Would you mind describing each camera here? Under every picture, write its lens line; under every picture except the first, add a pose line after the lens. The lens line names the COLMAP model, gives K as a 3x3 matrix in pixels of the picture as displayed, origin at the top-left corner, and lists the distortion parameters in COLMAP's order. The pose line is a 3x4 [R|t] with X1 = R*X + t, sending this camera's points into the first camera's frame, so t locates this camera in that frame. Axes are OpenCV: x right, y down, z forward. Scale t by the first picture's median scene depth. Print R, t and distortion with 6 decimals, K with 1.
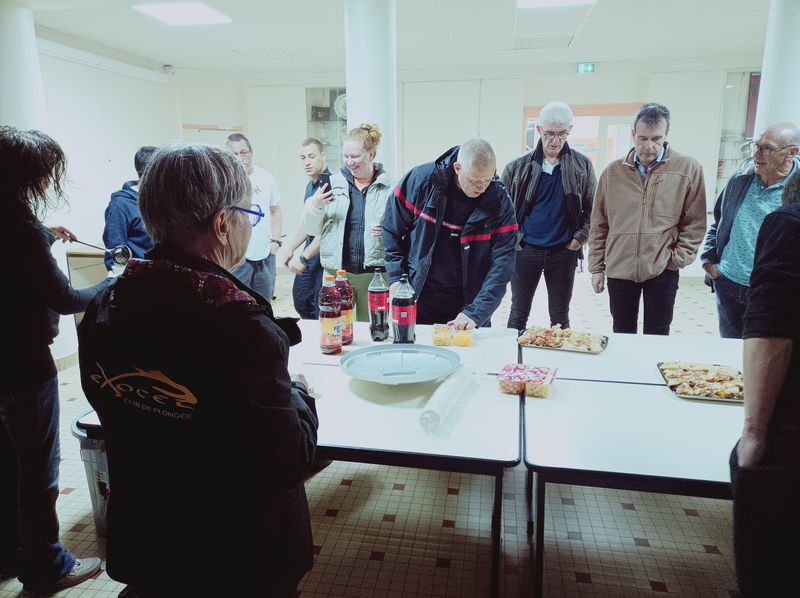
lens RADIAL K [[611.4, 0, 402.1], [0, 611.4, 295.1], [0, 0, 1]] dist [0.055110, -0.013456]
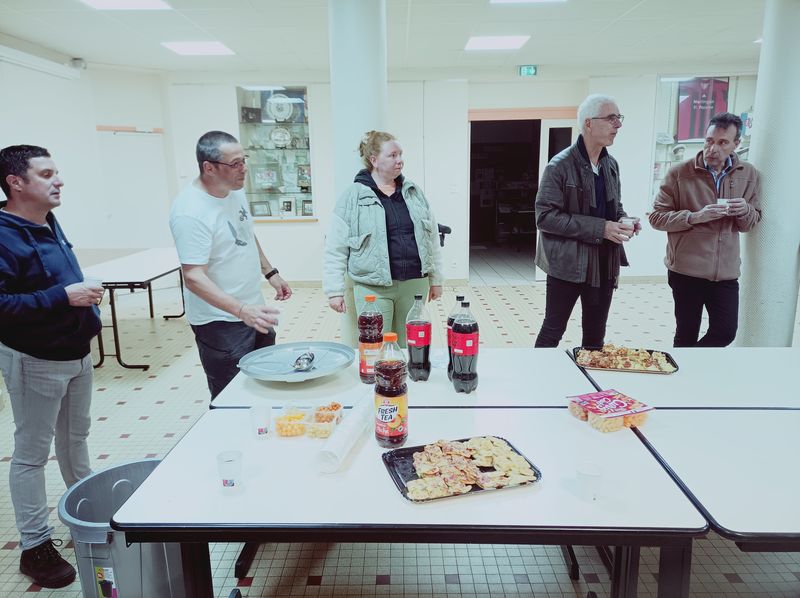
lens RADIAL K [[611.4, 0, 399.3], [0, 611.4, 289.2], [0, 0, 1]] dist [0.055110, -0.013456]
pose [[0.986291, -0.041046, 0.159832, -0.081495], [0.043438, 0.998990, -0.011503, -0.013406], [-0.159198, 0.018288, 0.987077, 0.058150]]
